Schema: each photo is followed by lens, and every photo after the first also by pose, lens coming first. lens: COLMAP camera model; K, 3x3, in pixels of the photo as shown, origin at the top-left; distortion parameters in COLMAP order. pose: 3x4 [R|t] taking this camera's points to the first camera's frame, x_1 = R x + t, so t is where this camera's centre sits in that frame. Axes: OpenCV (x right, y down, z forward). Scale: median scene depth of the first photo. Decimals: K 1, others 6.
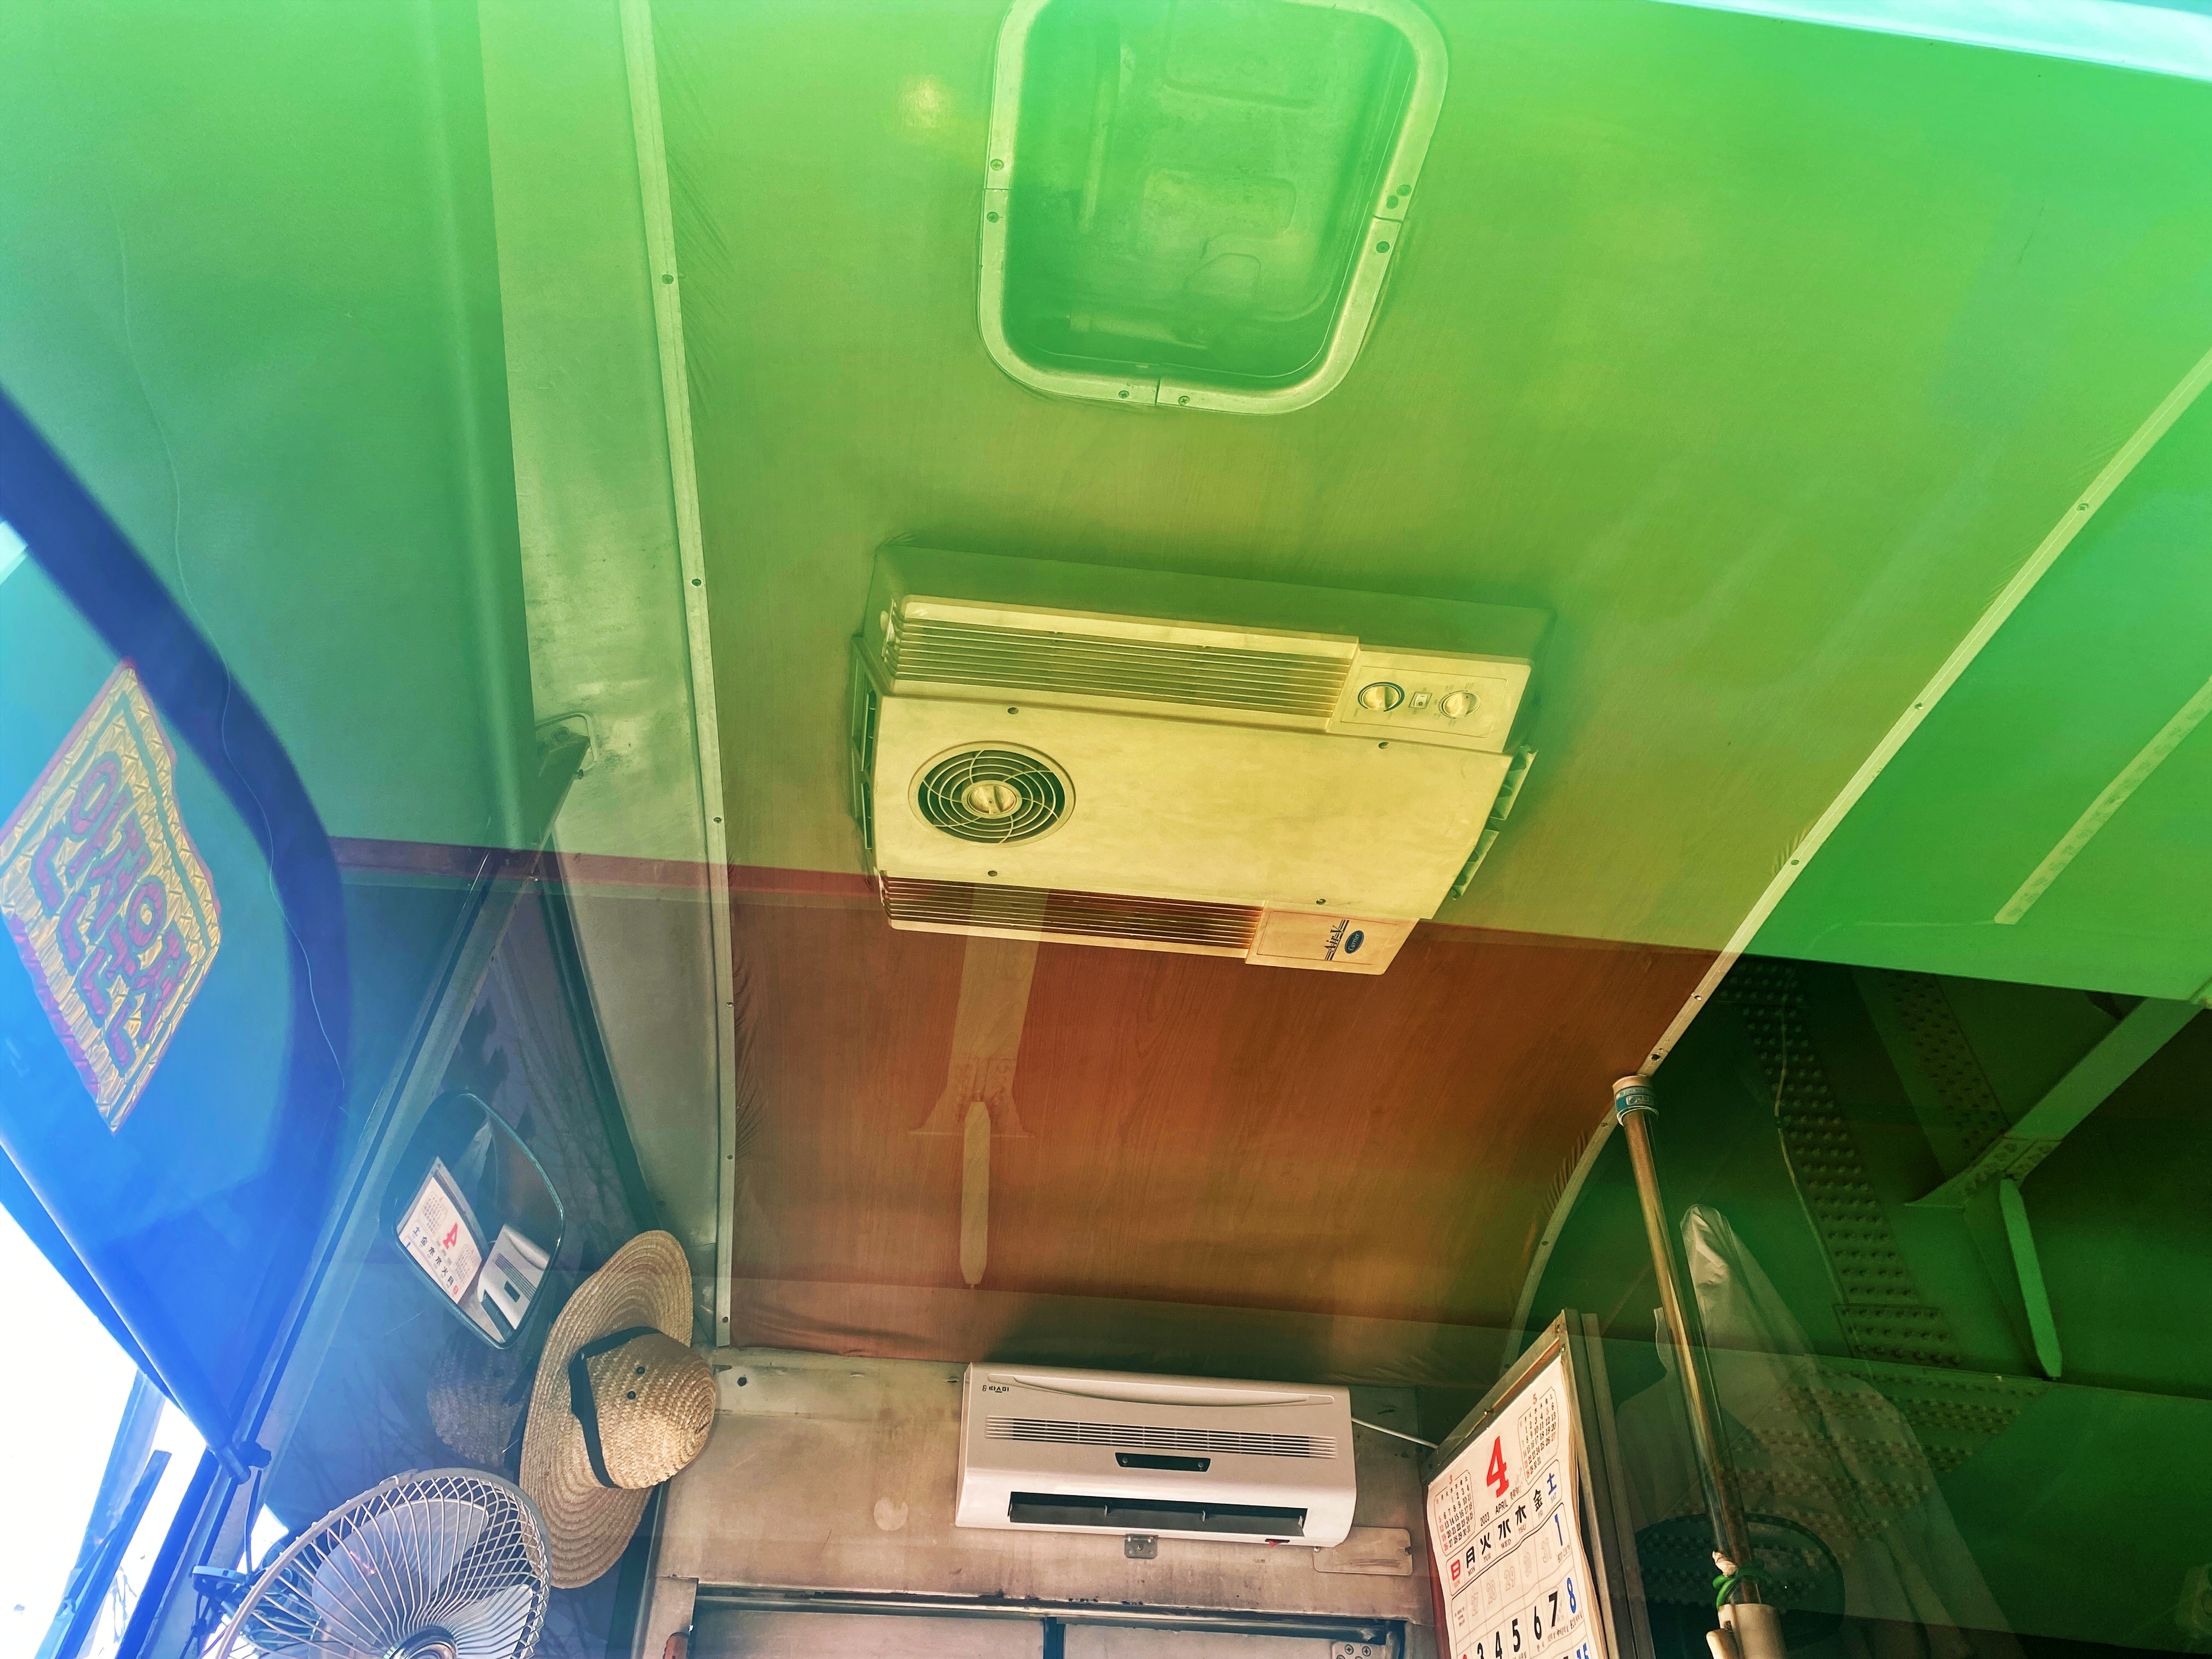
lens RADIAL K [[1669.8, 0, 1018.8], [0, 1669.8, 826.6], [0, 0, 1]] dist [0.083636, 0.001914]
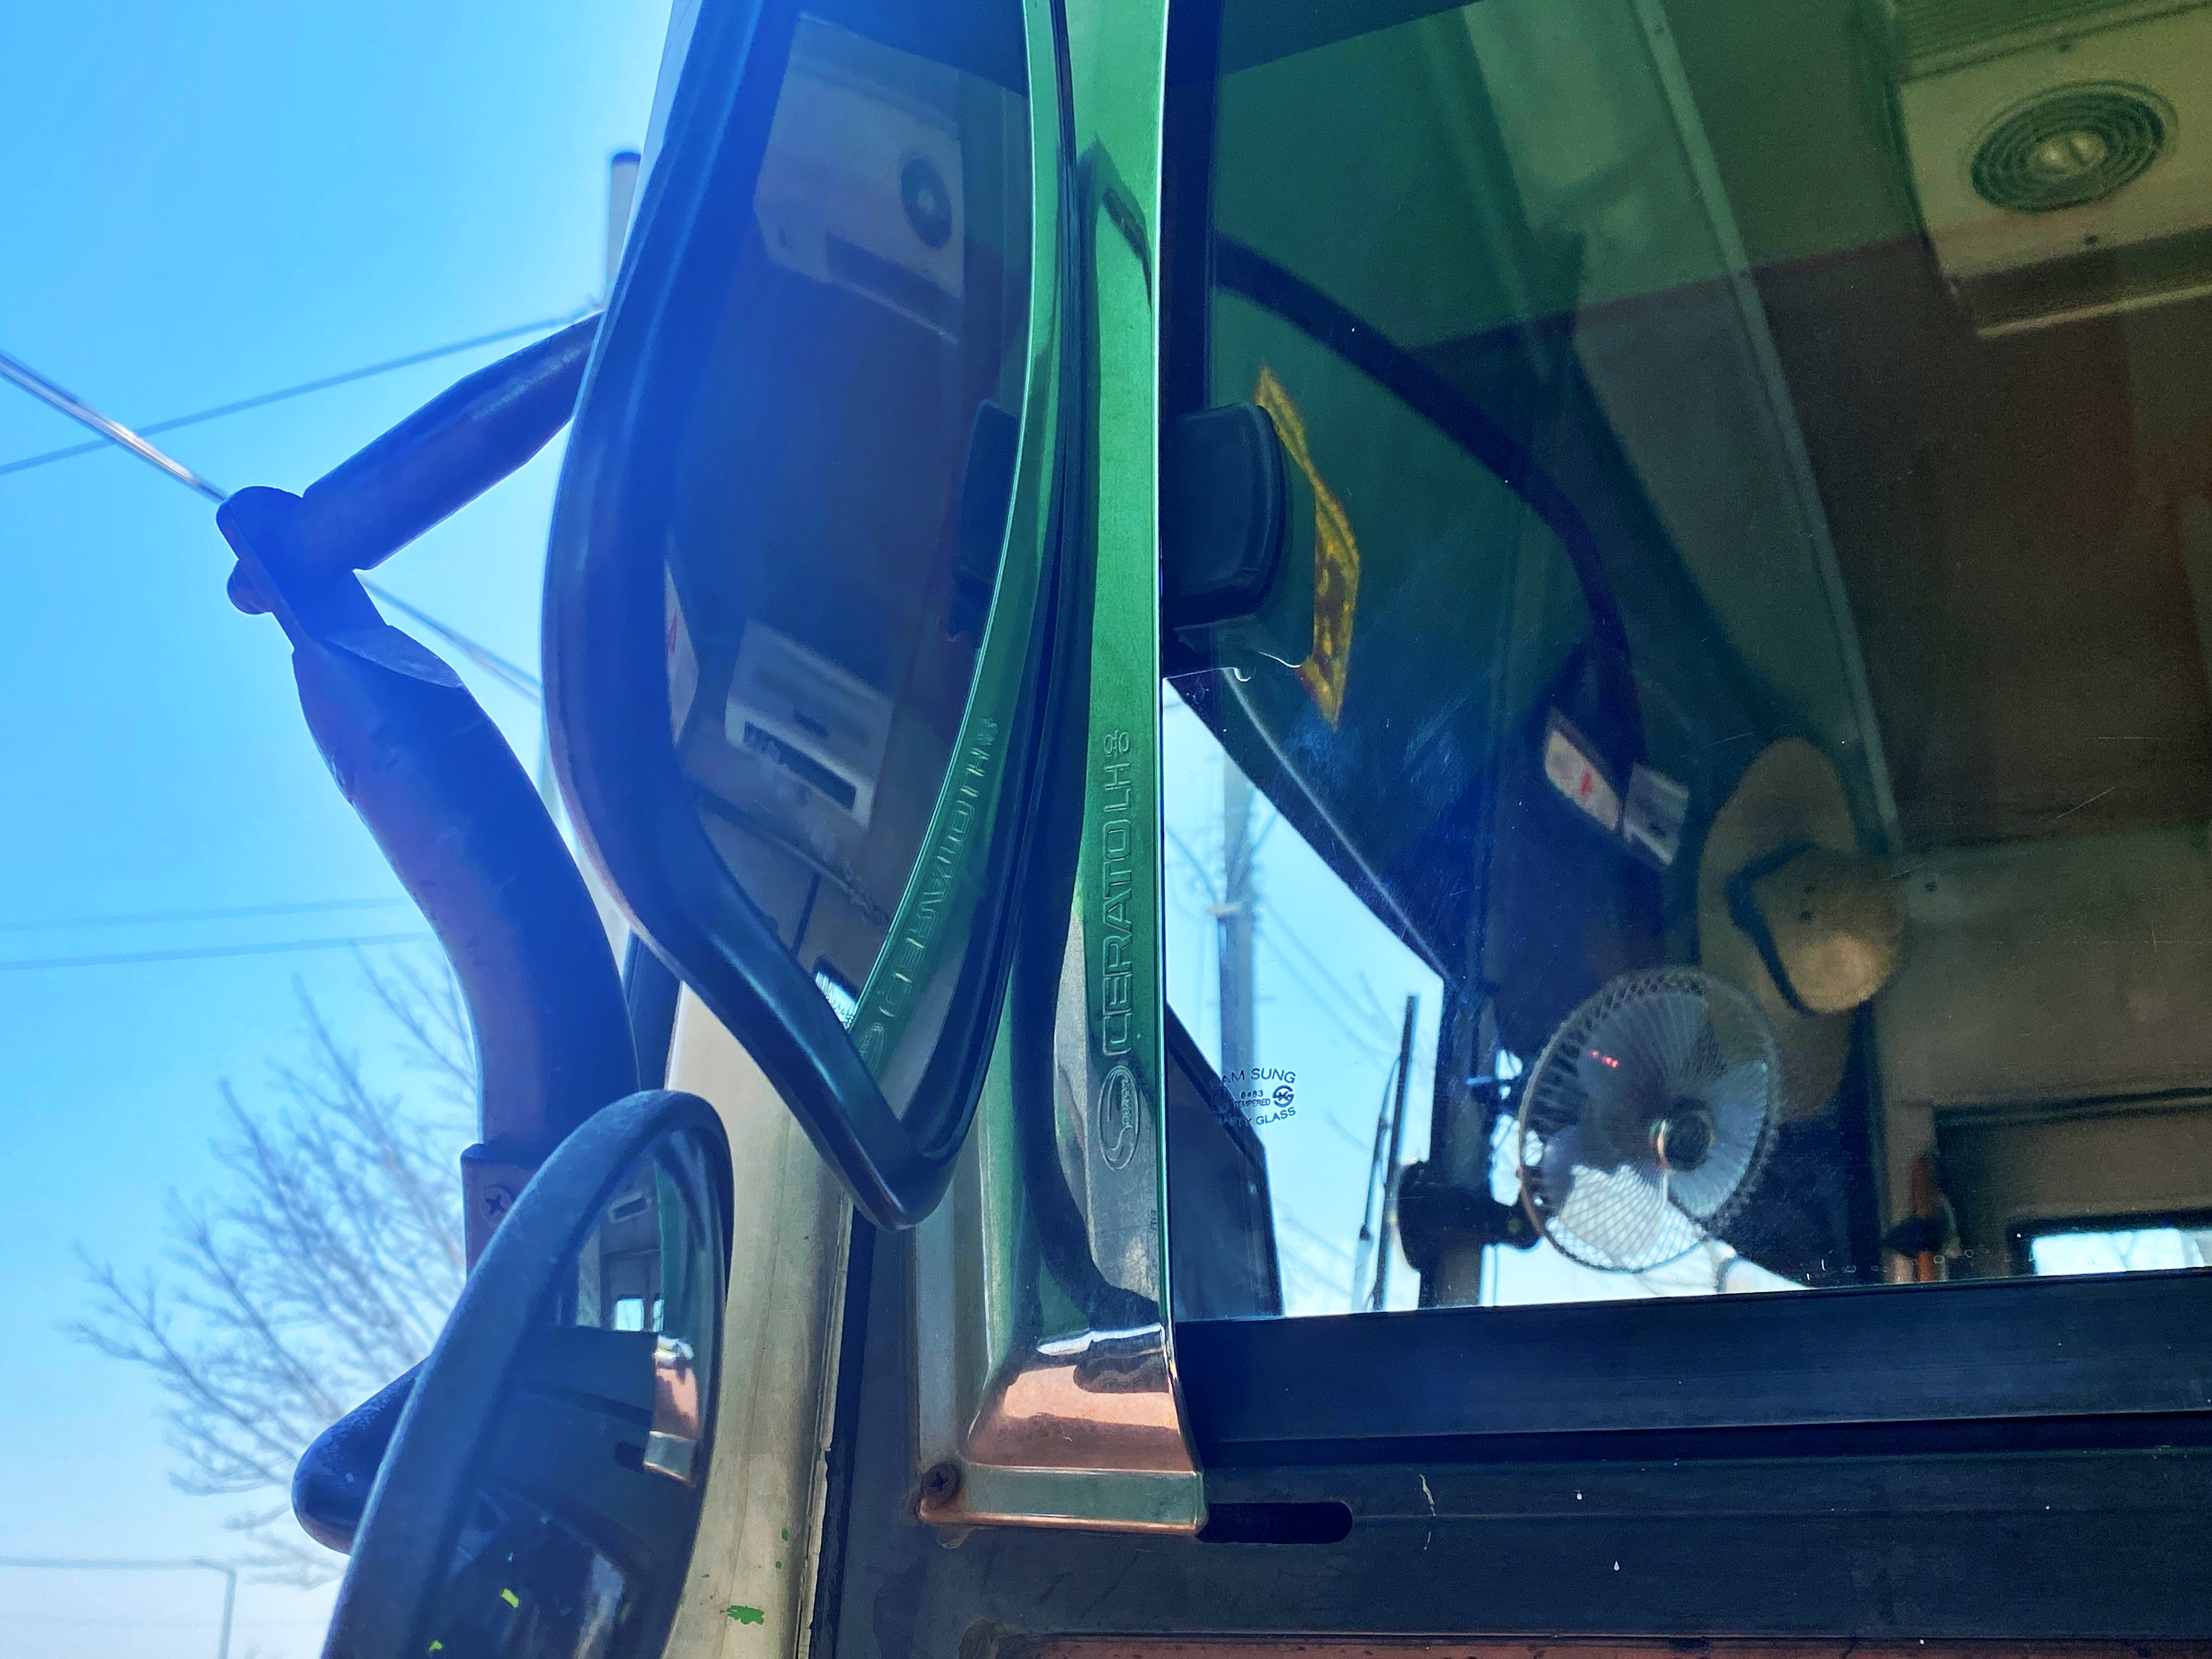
lens RADIAL K [[2213.0, 0, 1106.0], [0, 2213.0, 829.5], [0, 0, 1]] dist [-0.000795, -0.114724]
pose [[0.857303, -0.183960, -0.480822, 0.032366], [0.301201, 0.936672, 0.178674, -0.037399], [0.417504, -0.298002, 0.858421, -0.190495]]
